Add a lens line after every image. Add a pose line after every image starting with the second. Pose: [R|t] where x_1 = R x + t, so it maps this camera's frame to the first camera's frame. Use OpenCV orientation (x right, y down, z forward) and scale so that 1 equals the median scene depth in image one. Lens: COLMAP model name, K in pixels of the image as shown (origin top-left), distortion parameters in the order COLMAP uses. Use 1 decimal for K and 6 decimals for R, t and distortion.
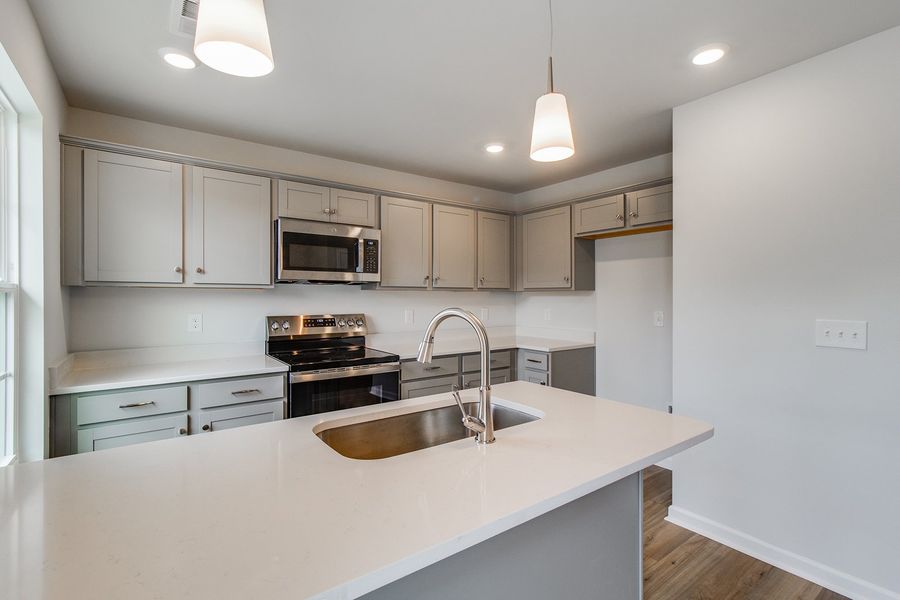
lens RADIAL K [[417.2, 0, 451.3], [0, 417.2, 296.1], [0, 0, 1]] dist [0.003446, 0.000060]
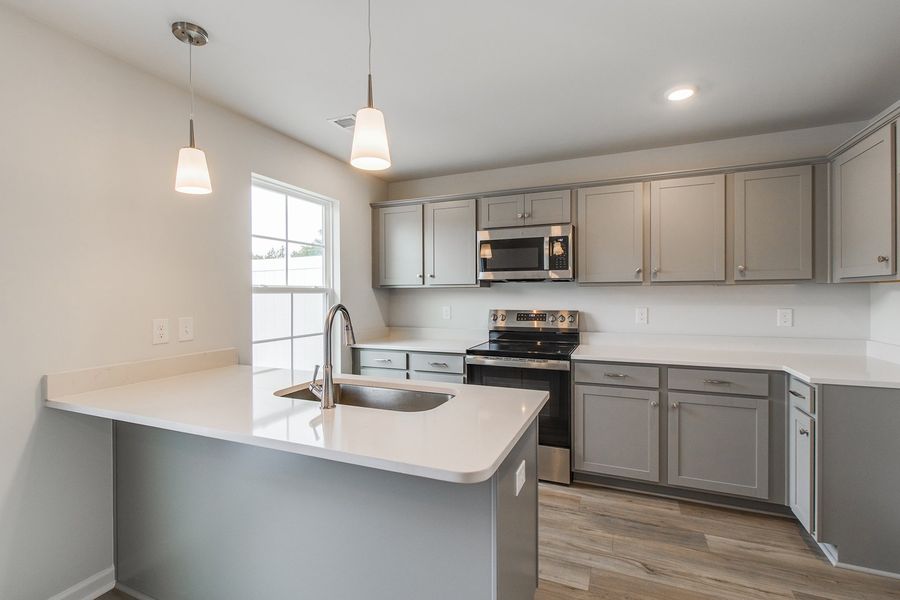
lens RADIAL K [[417.2, 0, 451.3], [0, 417.2, 296.1], [0, 0, 1]] dist [0.003446, 0.000060]
pose [[0.516106, 0.003546, -0.856518, 0.524851], [0.007416, 0.999935, 0.008609, -0.002720], [0.856493, -0.010795, 0.516046, 0.254528]]
